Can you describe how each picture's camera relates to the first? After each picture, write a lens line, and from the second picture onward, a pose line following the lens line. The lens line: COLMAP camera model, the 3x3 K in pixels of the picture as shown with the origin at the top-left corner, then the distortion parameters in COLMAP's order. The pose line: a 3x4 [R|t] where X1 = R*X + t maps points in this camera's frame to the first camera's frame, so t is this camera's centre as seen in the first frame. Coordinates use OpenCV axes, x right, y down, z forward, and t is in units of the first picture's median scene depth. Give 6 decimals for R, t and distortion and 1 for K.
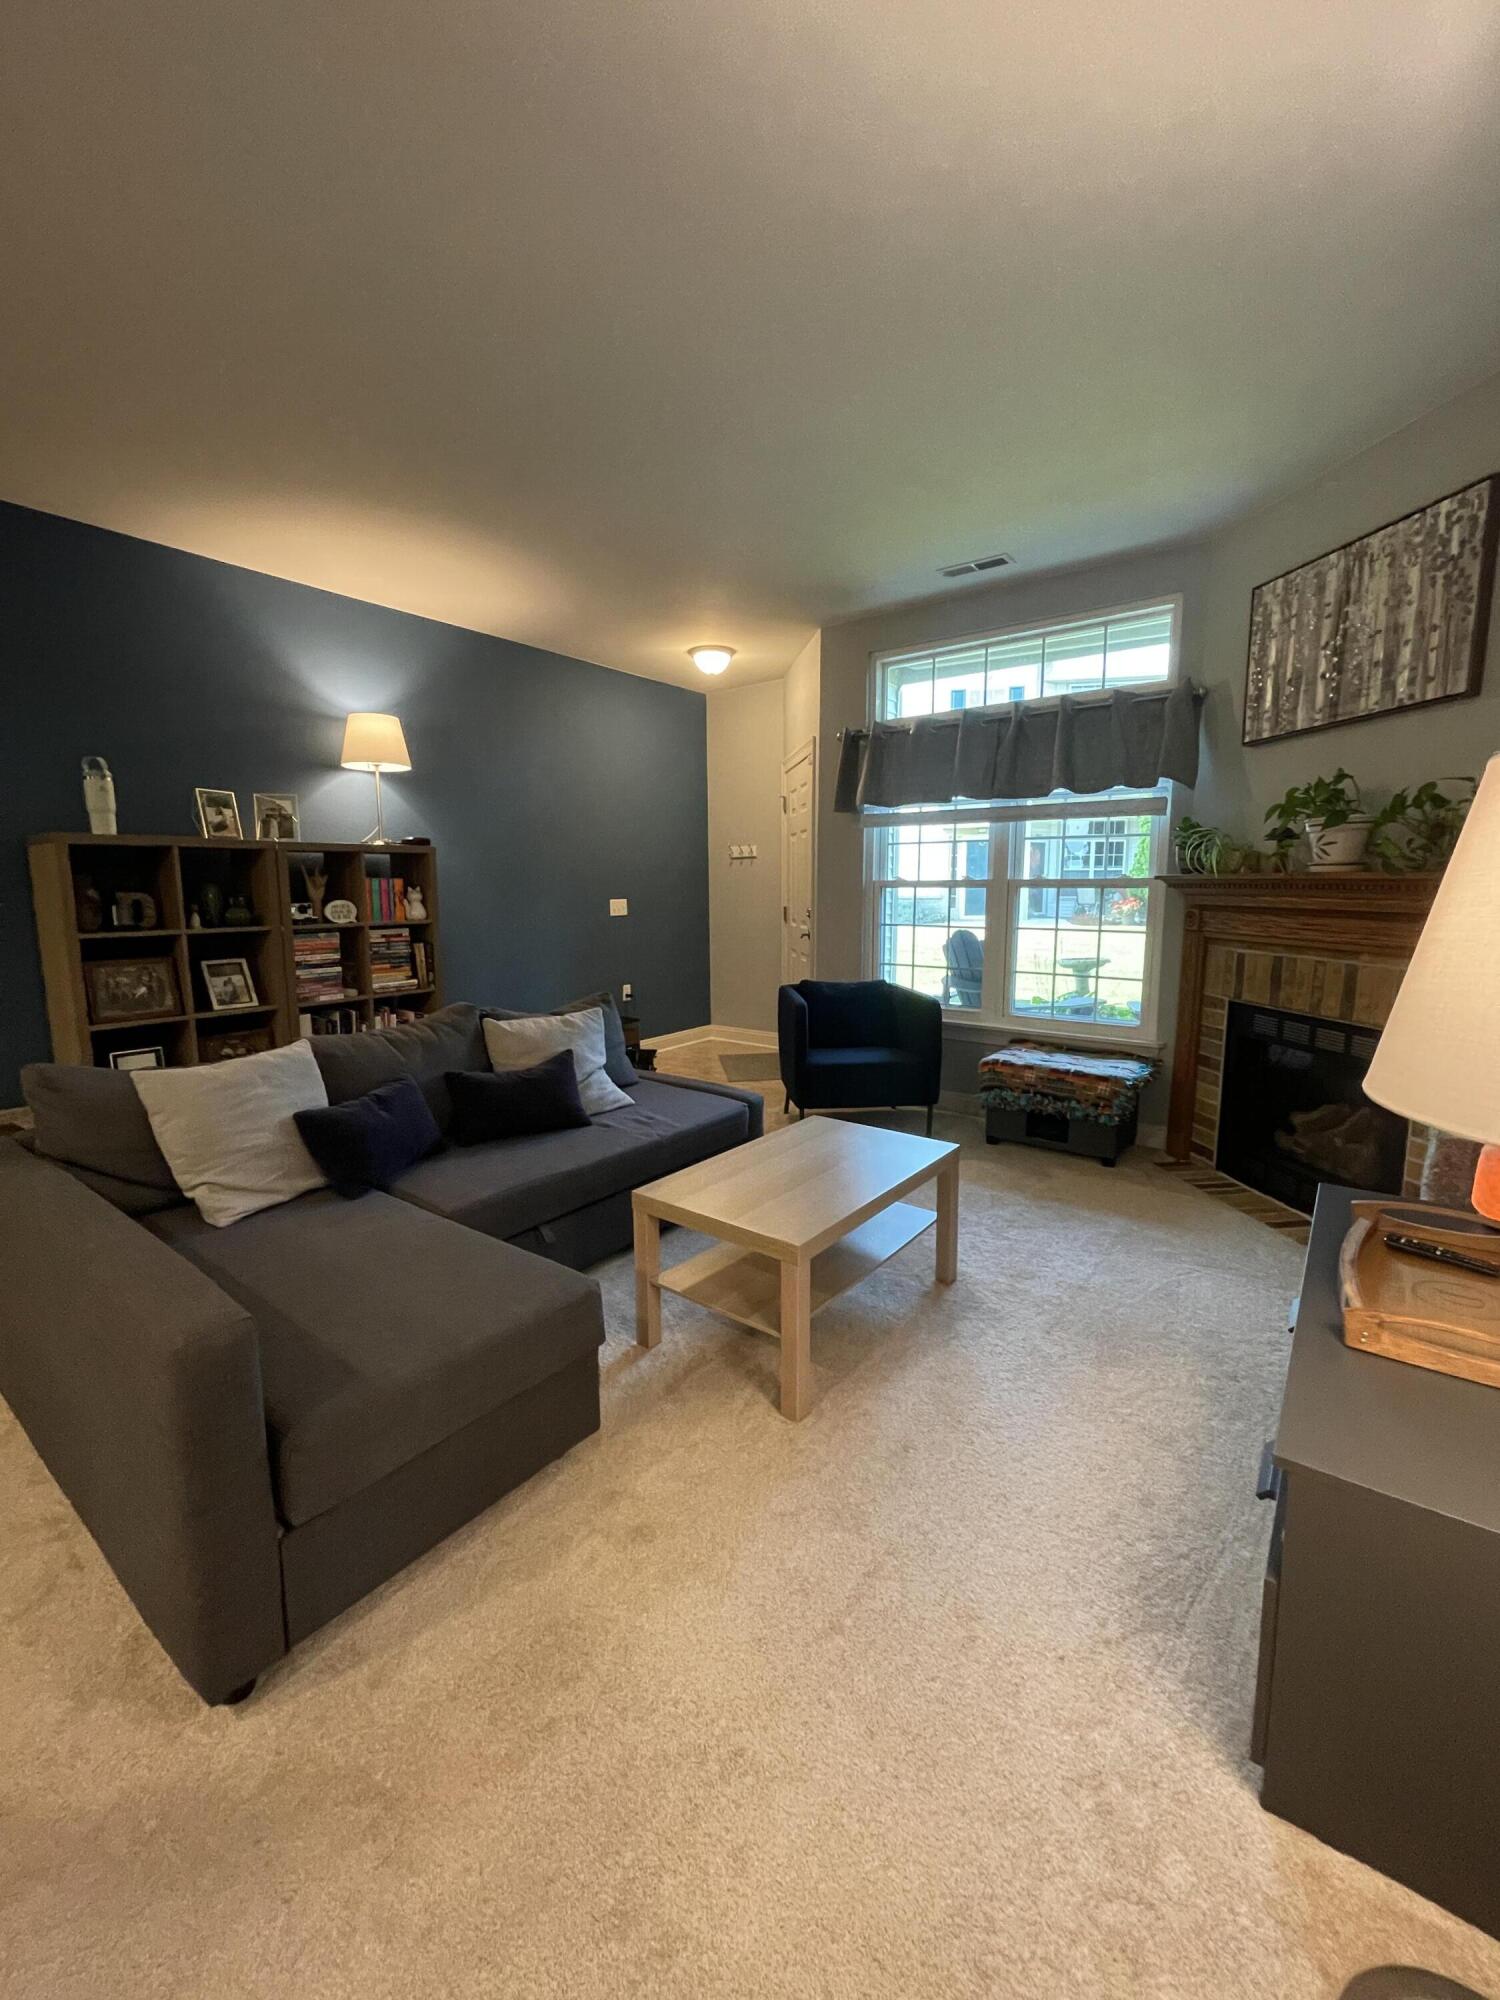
lens RADIAL K [[797.6, 0, 757.3], [0, 797.6, 995.5], [0, 0, 1]] dist [-0.001821, -0.000106]
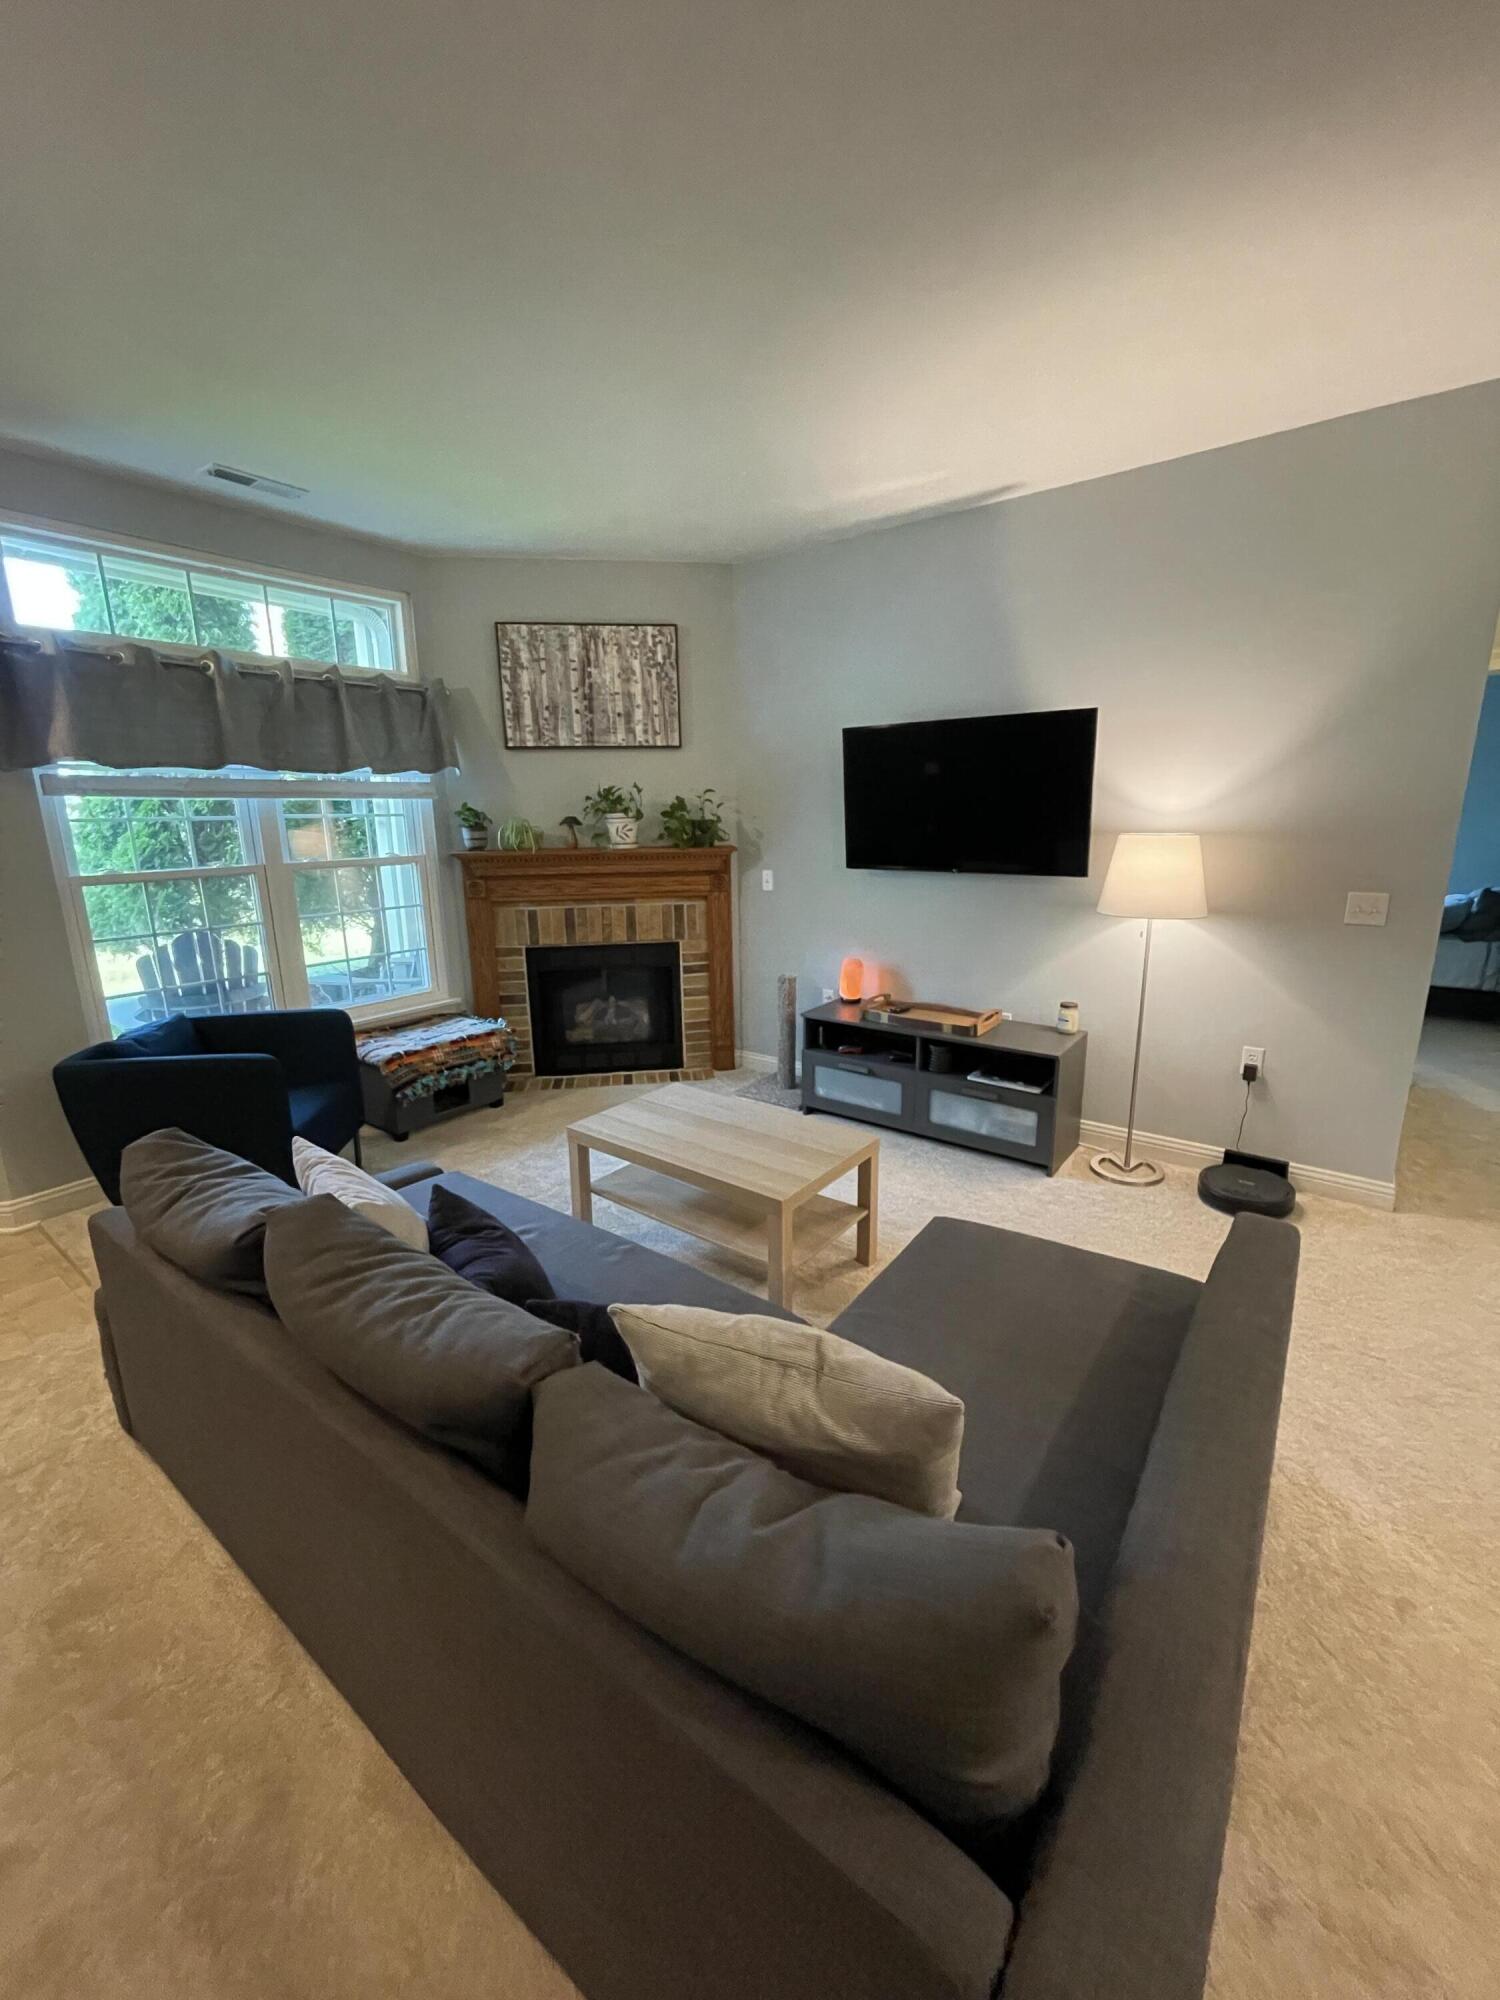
lens RADIAL K [[797.6, 0, 754.0], [0, 797.6, 1000.4], [0, 0, 1]] dist [-0.001821, -0.000106]
pose [[0.005595, -0.228945, 0.973423, -0.777668], [0.156333, 0.961670, 0.225281, -0.164160], [-0.987689, 0.150918, 0.041172, 0.667993]]
